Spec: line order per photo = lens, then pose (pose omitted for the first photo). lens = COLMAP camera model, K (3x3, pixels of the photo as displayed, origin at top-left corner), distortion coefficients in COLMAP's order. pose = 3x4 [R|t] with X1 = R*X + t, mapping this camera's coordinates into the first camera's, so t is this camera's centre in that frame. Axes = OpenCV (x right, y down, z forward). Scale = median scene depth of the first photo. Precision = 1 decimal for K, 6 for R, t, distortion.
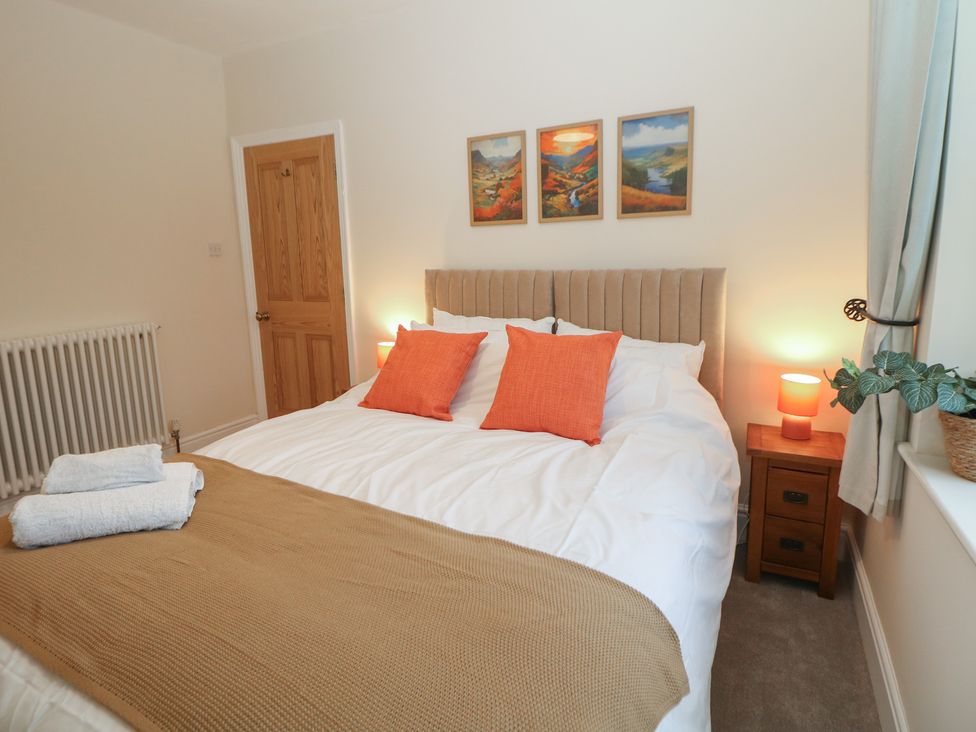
lens RADIAL K [[528.8, 0, 497.1], [0, 528.8, 335.4], [0, 0, 1]] dist [-0.000926, -0.015938]
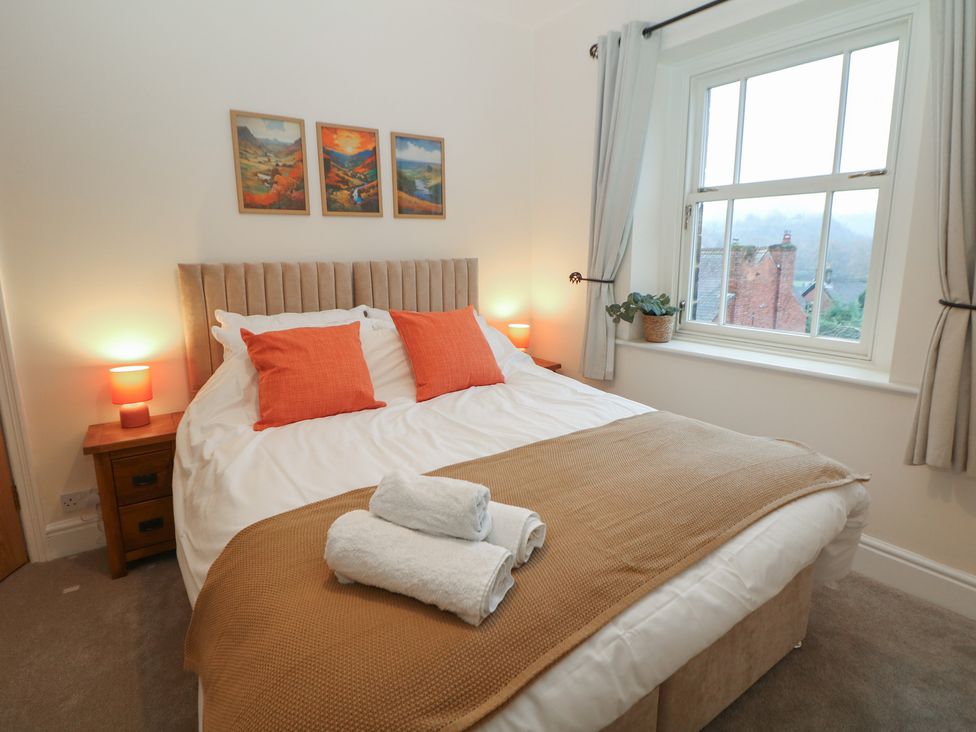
lens RADIAL K [[528.6, 0, 493.8], [0, 528.6, 341.3], [0, 0, 1]] dist [0.000745, -0.015740]
pose [[0.431933, -0.138106, 0.891269, -0.742736], [0.133883, 0.987076, 0.088068, -0.020676], [-0.891914, 0.081286, 0.444840, 0.286584]]
